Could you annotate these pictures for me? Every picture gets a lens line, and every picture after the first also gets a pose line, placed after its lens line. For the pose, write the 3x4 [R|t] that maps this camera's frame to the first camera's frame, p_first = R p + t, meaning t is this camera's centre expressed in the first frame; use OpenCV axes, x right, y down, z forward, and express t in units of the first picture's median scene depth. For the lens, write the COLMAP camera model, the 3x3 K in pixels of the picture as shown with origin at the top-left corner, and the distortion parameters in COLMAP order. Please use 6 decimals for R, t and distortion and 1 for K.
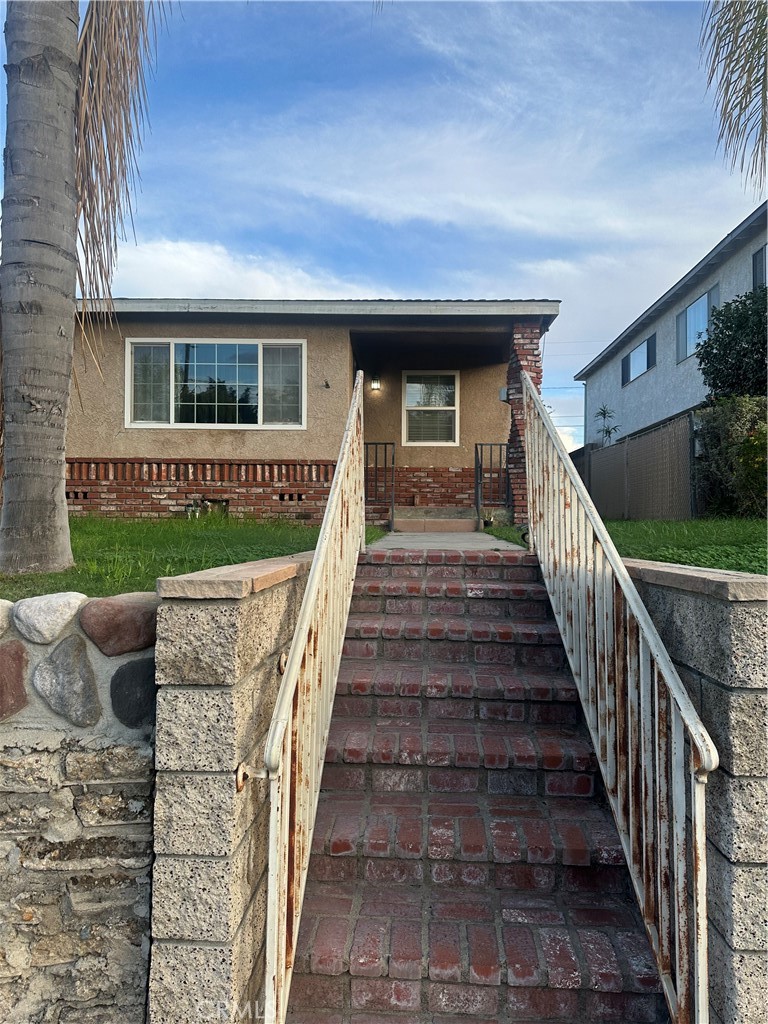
lens RADIAL K [[727.2, 0, 384.1], [0, 727.2, 515.9], [0, 0, 1]] dist [0.099771, -0.039819]
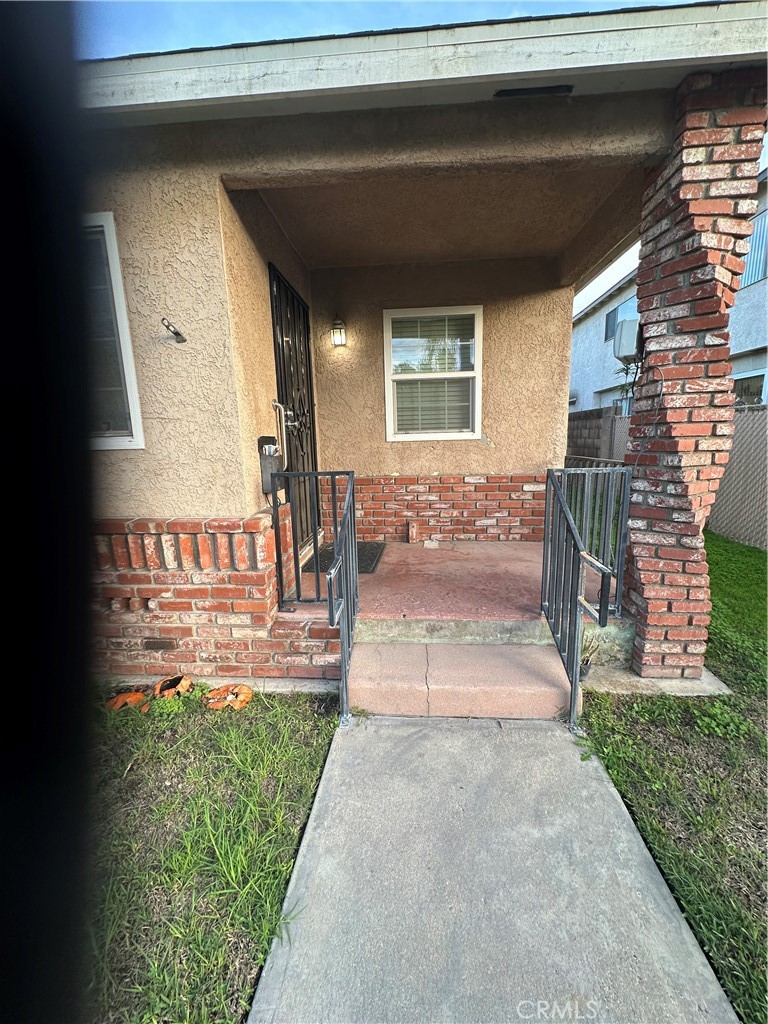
lens RADIAL K [[409.4, 0, 384.6], [0, 409.4, 513.5], [0, 0, 1]] dist [-0.002750, 0.000159]
pose [[0.998626, -0.025558, -0.045753, 0.042929], [0.034082, 0.979913, 0.196494, -0.122935], [0.039812, -0.197783, 0.979437, 0.763757]]
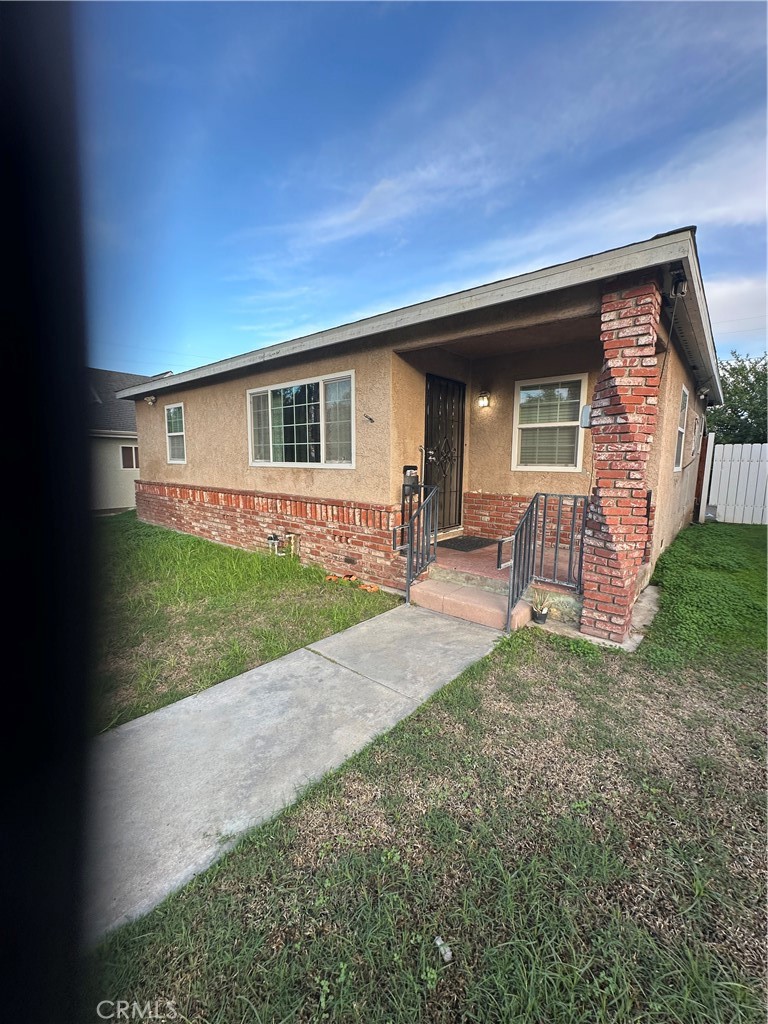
lens RADIAL K [[409.4, 0, 381.6], [0, 409.4, 512.6], [0, 0, 1]] dist [-0.002750, 0.000159]
pose [[0.779460, 0.079338, -0.621408, 0.251220], [0.006985, 0.990786, 0.135259, -0.133600], [0.626413, -0.109770, 0.771724, 0.608450]]
